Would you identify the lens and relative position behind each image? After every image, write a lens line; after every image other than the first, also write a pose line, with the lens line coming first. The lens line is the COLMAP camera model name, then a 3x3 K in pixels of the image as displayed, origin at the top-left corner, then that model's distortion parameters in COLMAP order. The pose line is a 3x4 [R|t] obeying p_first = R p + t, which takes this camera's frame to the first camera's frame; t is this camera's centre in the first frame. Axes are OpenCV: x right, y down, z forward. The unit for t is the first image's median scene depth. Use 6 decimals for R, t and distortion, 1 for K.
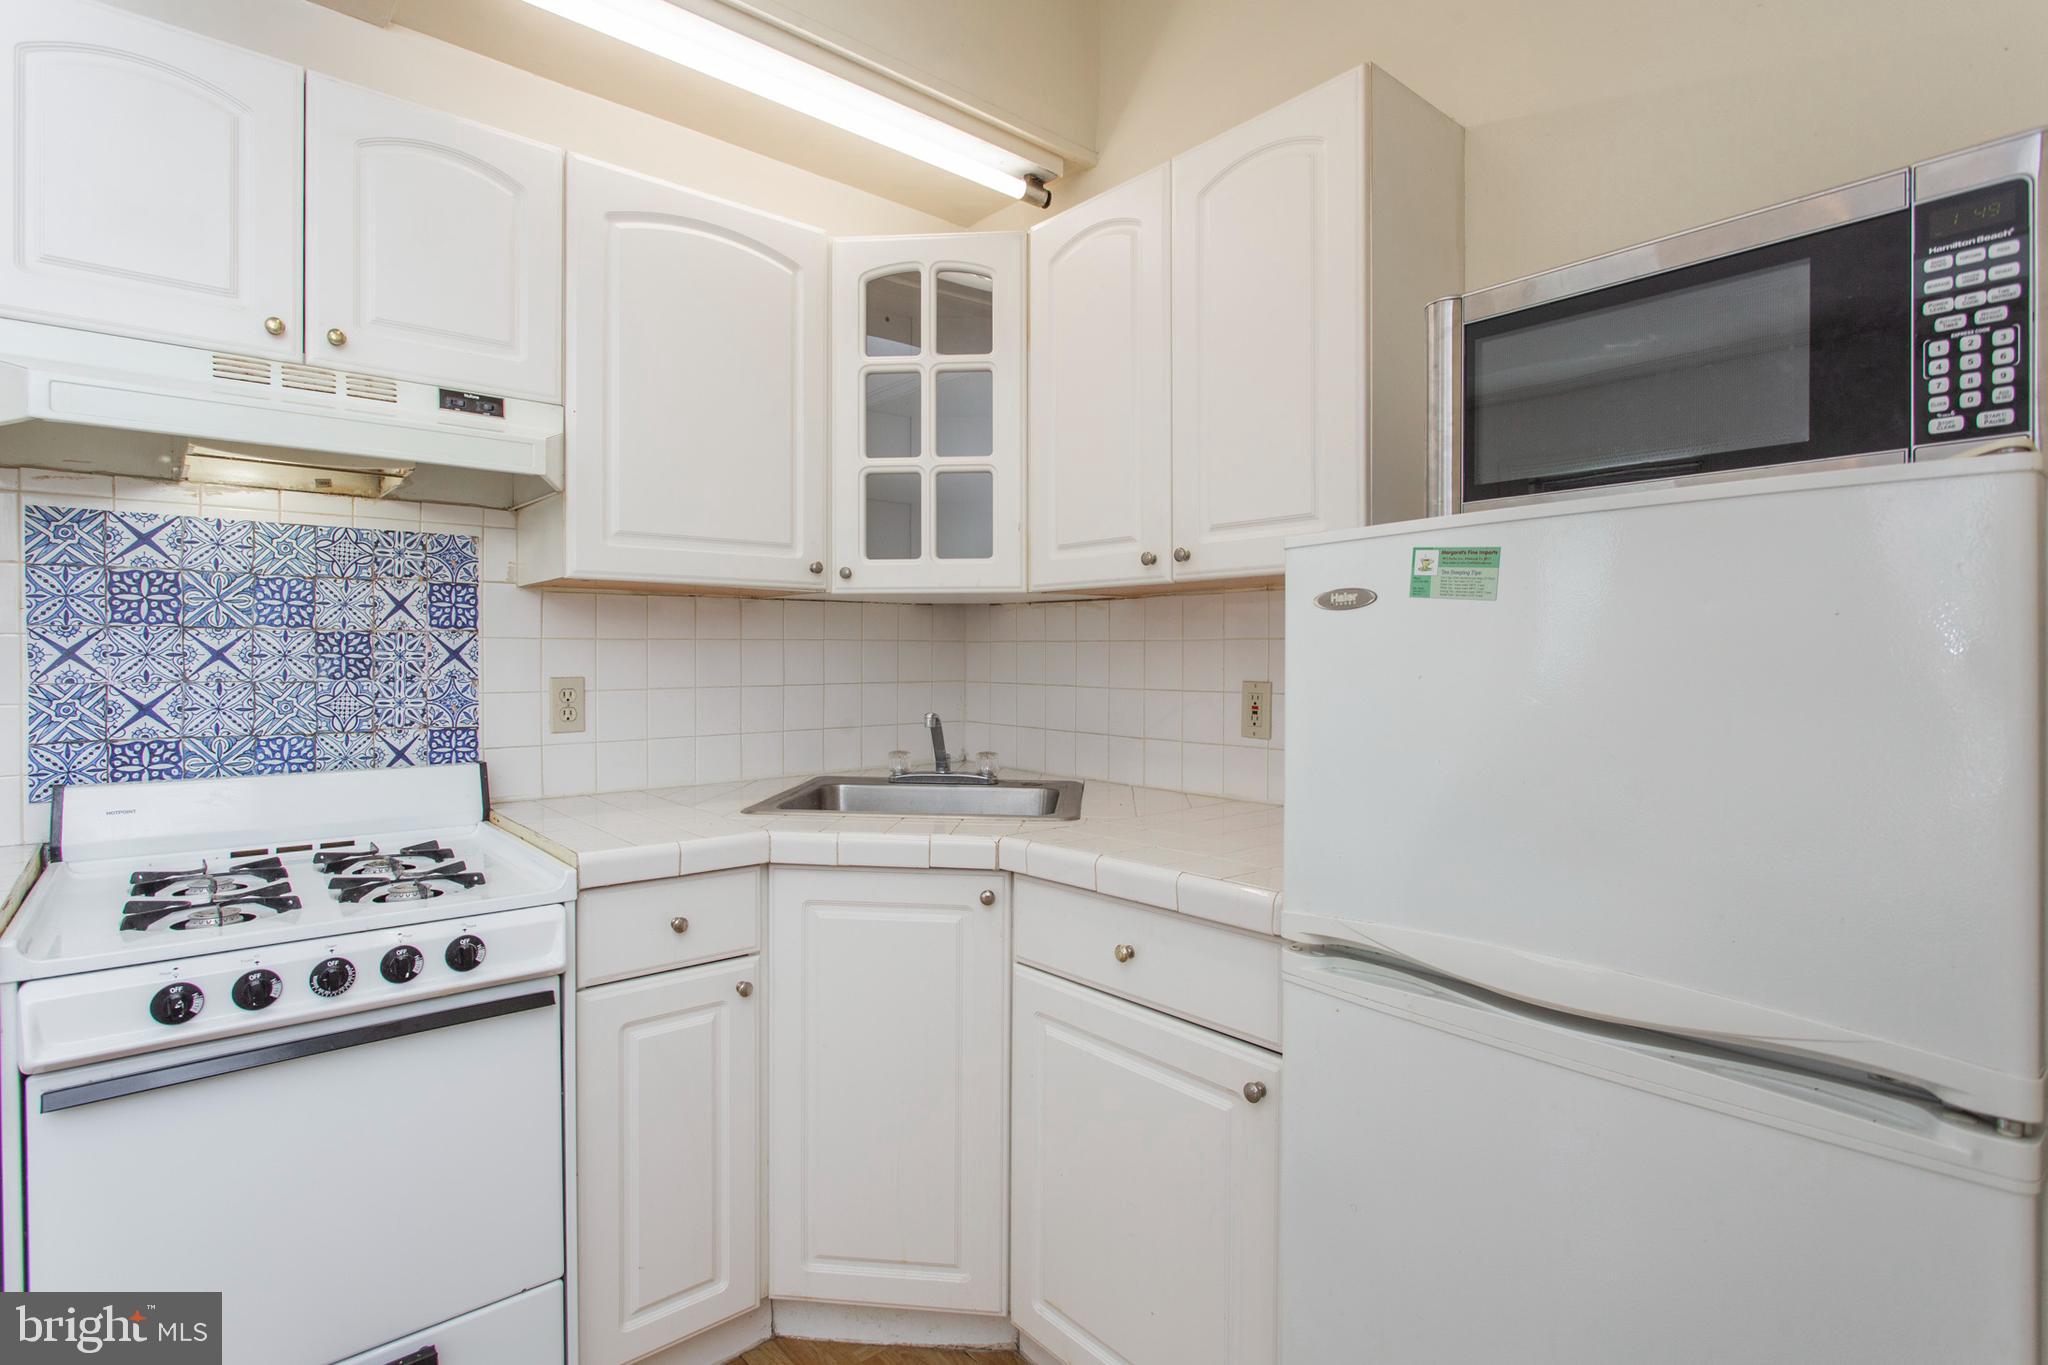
lens RADIAL K [[1020.1, 0, 1001.3], [0, 1020.1, 658.6], [0, 0, 1]] dist [-0.016582, 0.001970]
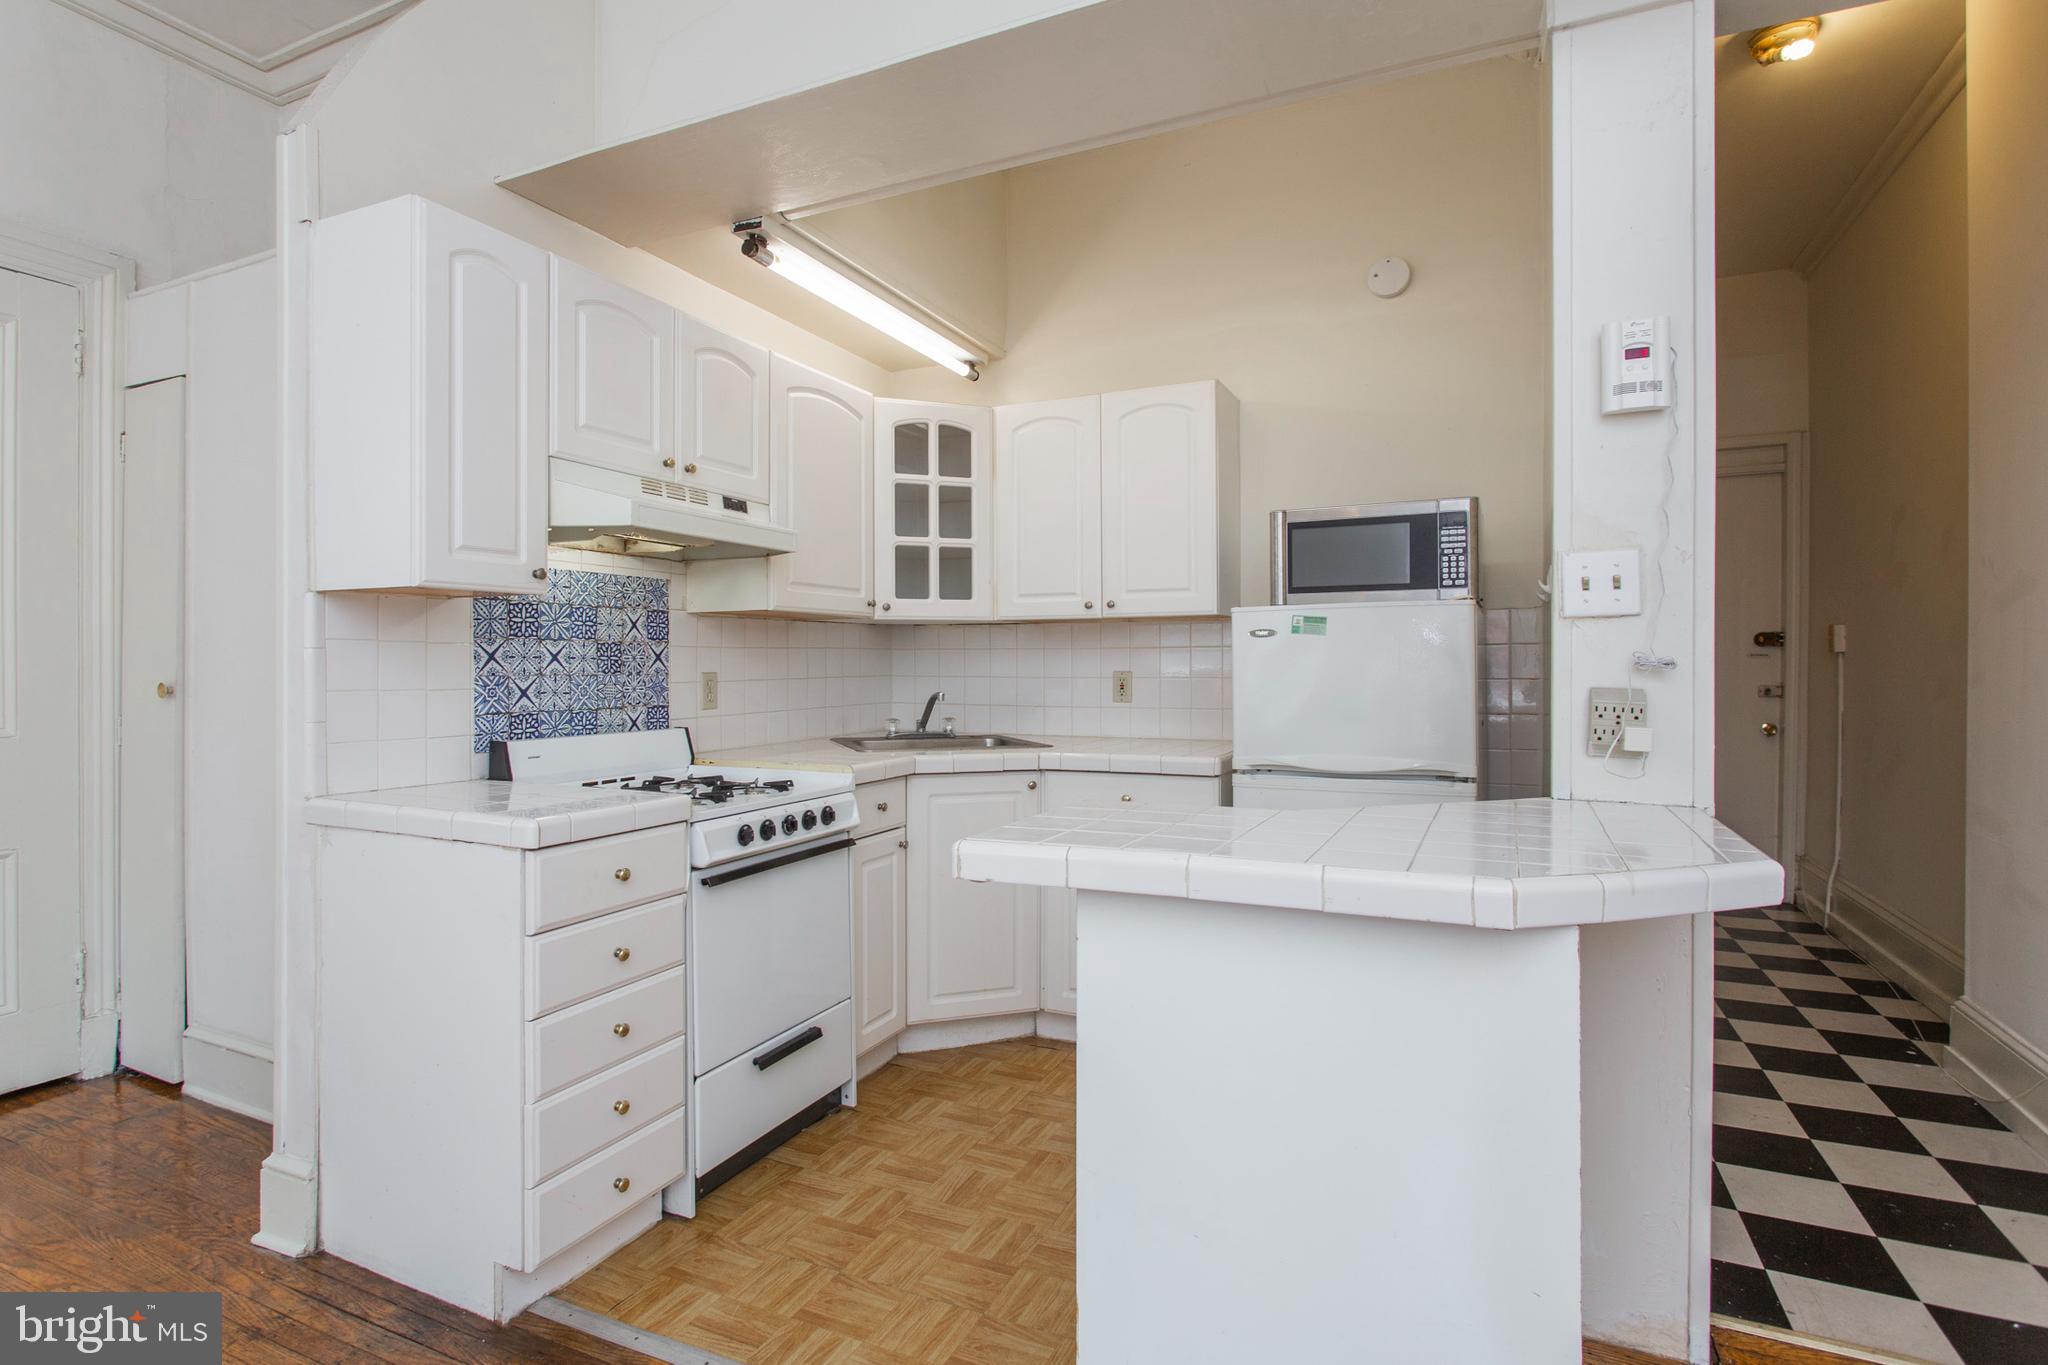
lens RADIAL K [[1020.1, 0, 1001.3], [0, 1020.1, 658.6], [0, 0, 1]] dist [-0.016582, 0.001970]
pose [[0.922418, -0.002868, 0.386183, -0.698272], [0.005806, 0.999962, -0.006440, 0.011159], [-0.386150, 0.008183, 0.922400, -0.636286]]
